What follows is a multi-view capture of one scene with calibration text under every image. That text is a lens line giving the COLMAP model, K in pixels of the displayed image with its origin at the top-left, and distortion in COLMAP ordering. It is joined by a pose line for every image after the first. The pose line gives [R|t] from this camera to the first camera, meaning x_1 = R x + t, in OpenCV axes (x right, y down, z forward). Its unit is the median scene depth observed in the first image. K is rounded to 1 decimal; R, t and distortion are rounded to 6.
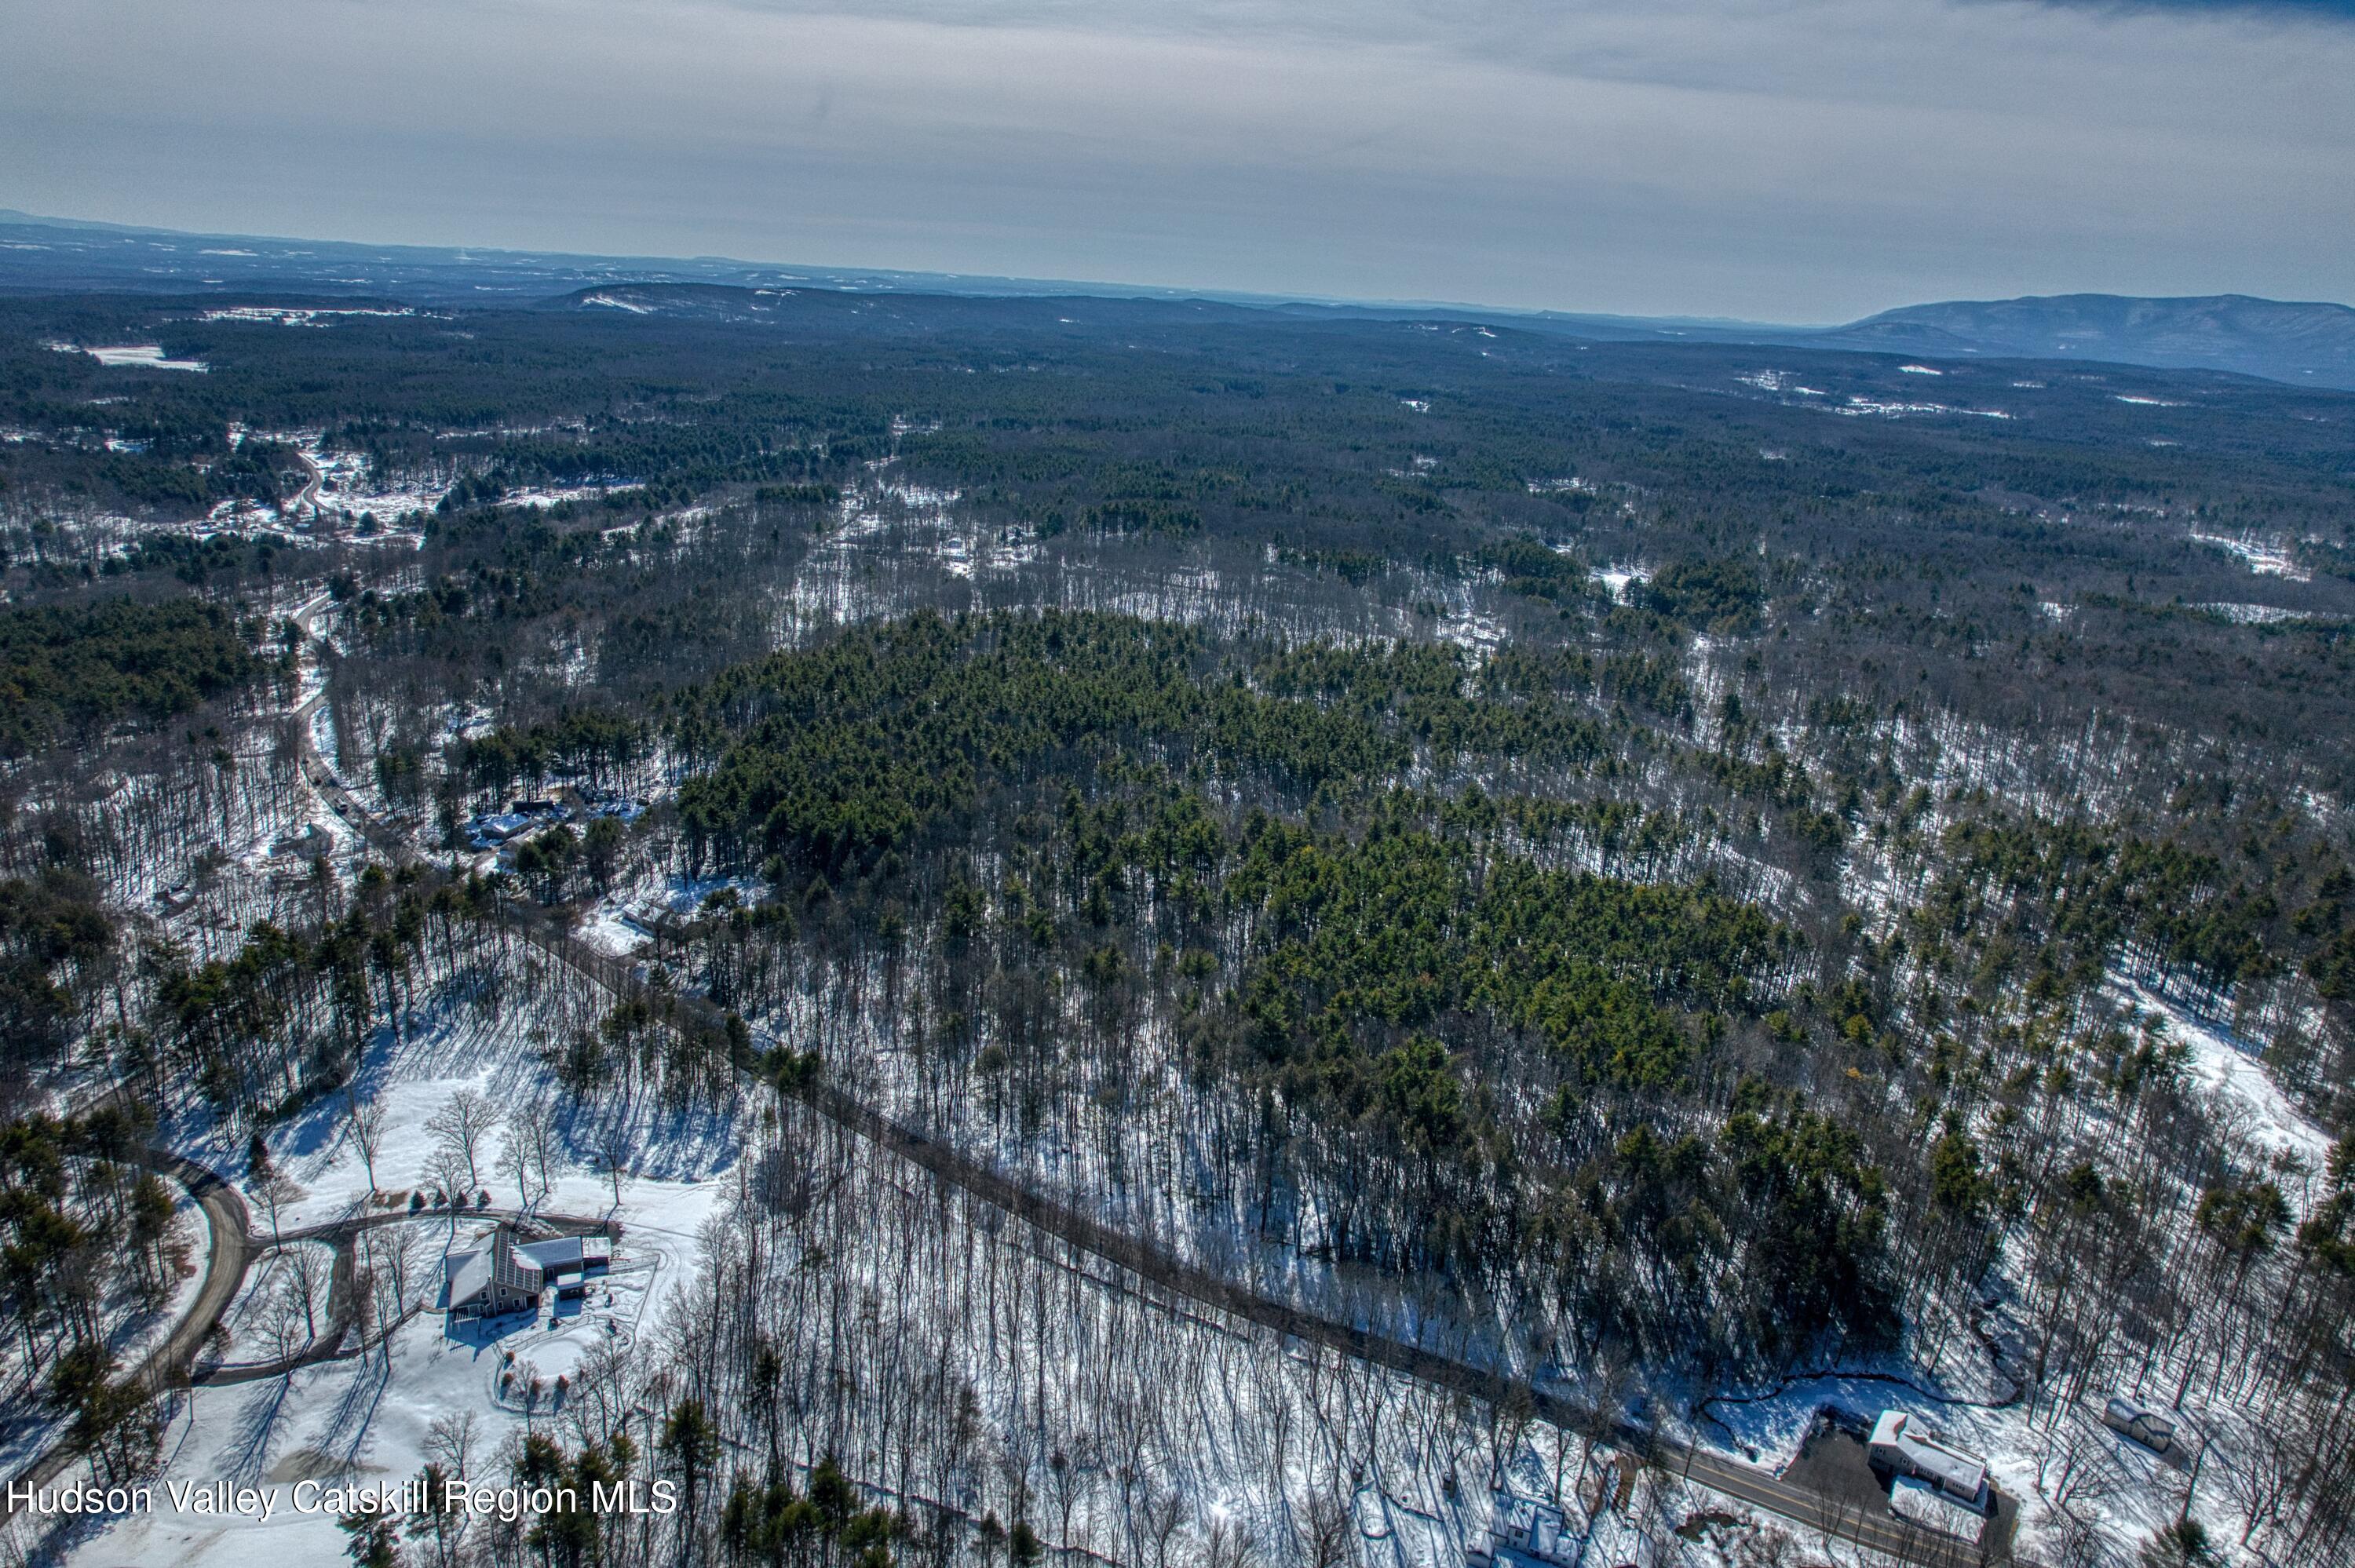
lens RADIAL K [[1511.3, 0, 1177.5], [0, 1511.3, 784.0], [0, 0, 1]] dist [-0.082408, 0.072222]
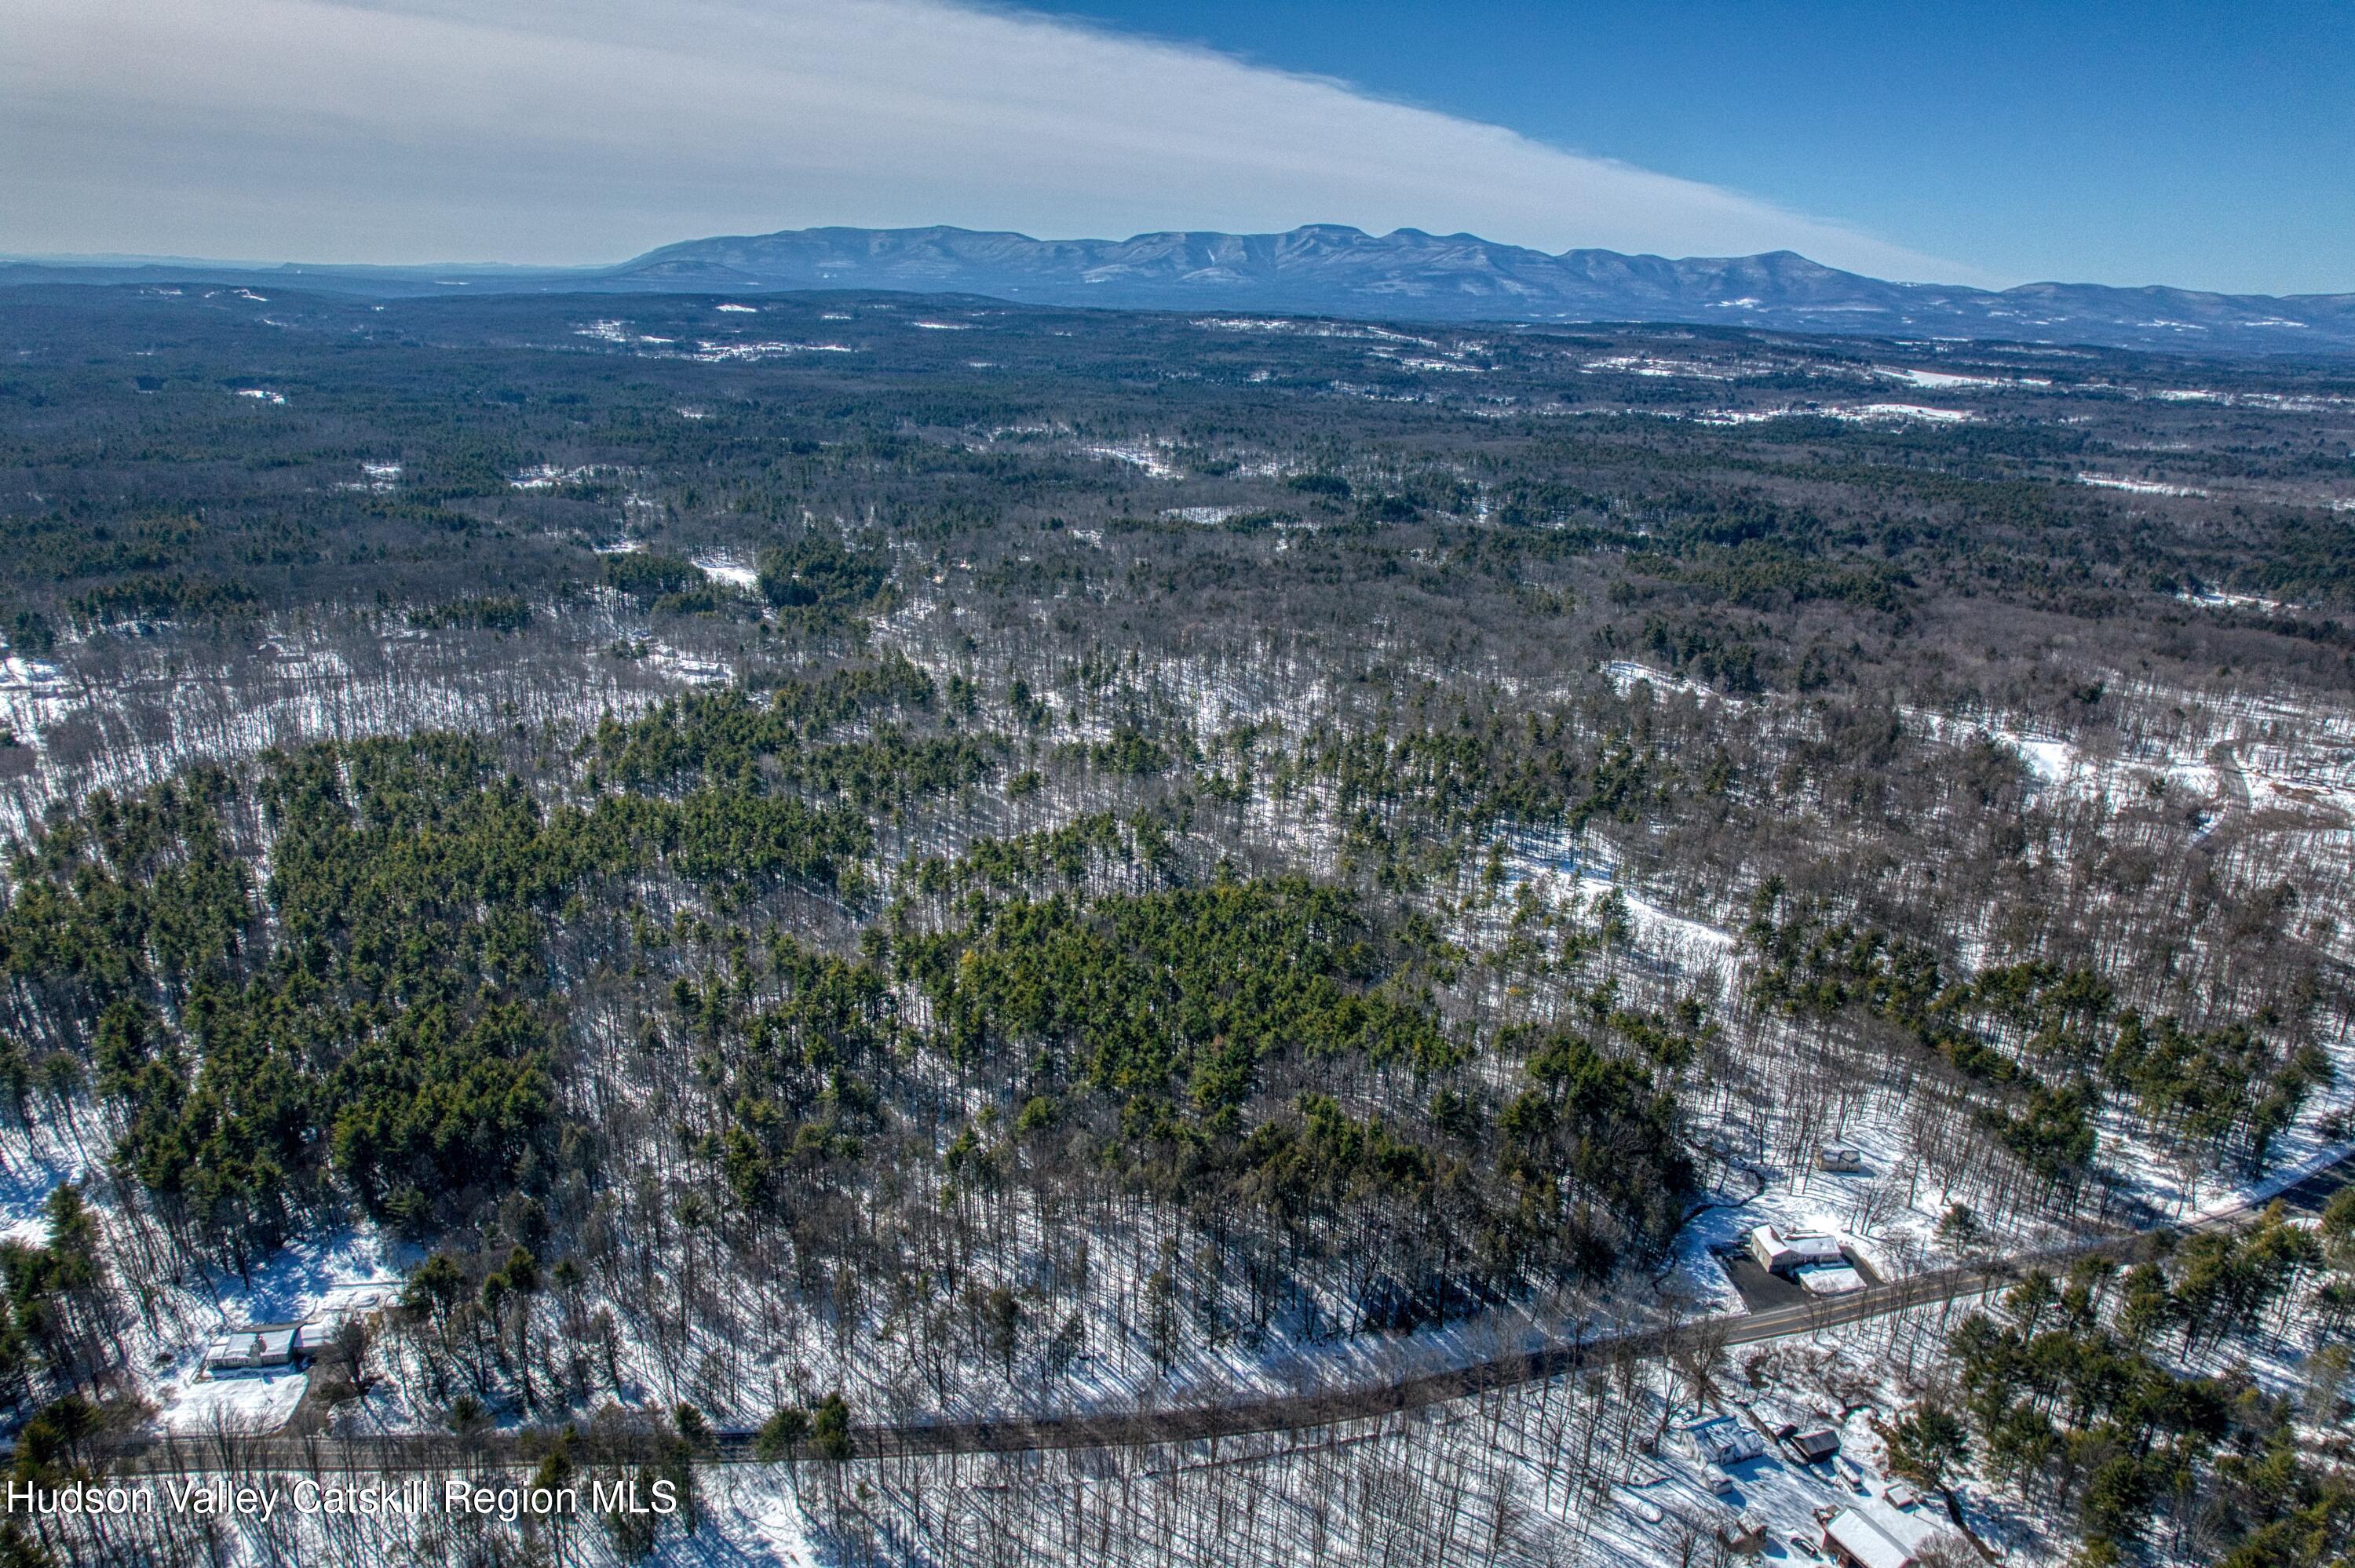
lens RADIAL K [[1511.3, 0, 1177.5], [0, 1511.3, 784.0], [0, 0, 1]] dist [-0.082408, 0.072222]
pose [[0.730865, -0.247543, 0.636050, -0.291599], [0.224000, 0.967289, 0.119066, -0.106669], [-0.644718, 0.055454, 0.762407, 0.134195]]
